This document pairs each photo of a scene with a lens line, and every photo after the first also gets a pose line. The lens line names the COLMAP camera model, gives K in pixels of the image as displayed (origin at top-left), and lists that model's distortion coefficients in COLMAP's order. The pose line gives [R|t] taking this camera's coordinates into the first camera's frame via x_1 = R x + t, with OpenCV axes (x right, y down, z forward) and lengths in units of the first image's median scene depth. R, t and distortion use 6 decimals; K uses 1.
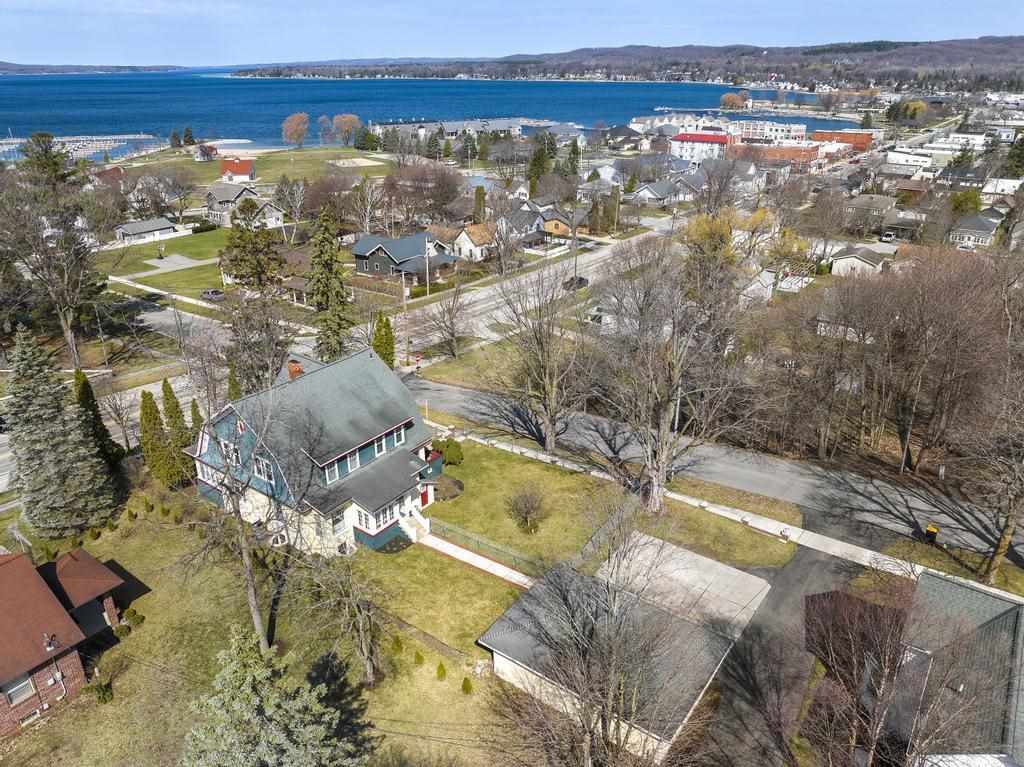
lens RADIAL K [[722.0, 0, 512.0], [0, 722.0, 383.5], [0, 0, 1]] dist [-0.004532, 0.021852]
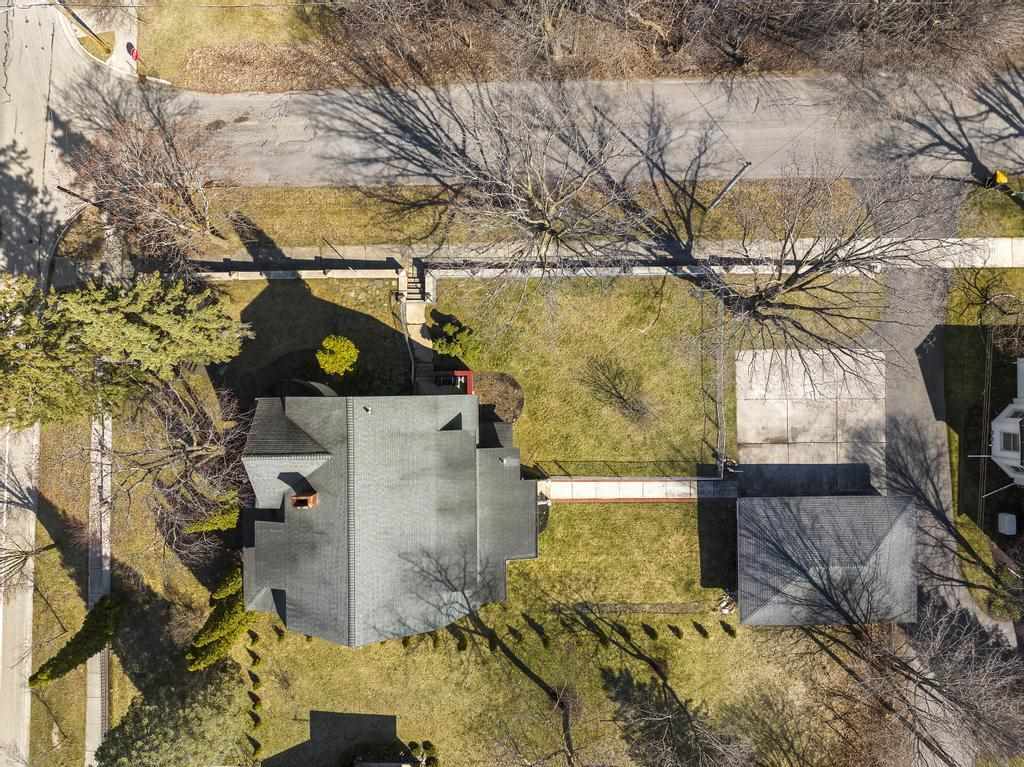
lens RADIAL K [[722.0, 0, 512.0], [0, 722.0, 383.5], [0, 0, 1]] dist [-0.004532, 0.021852]
pose [[0.804582, -0.593350, 0.024149, -0.101457], [0.236274, 0.357166, 0.903663, -0.665367], [-0.544814, -0.721365, 0.427563, 0.718955]]
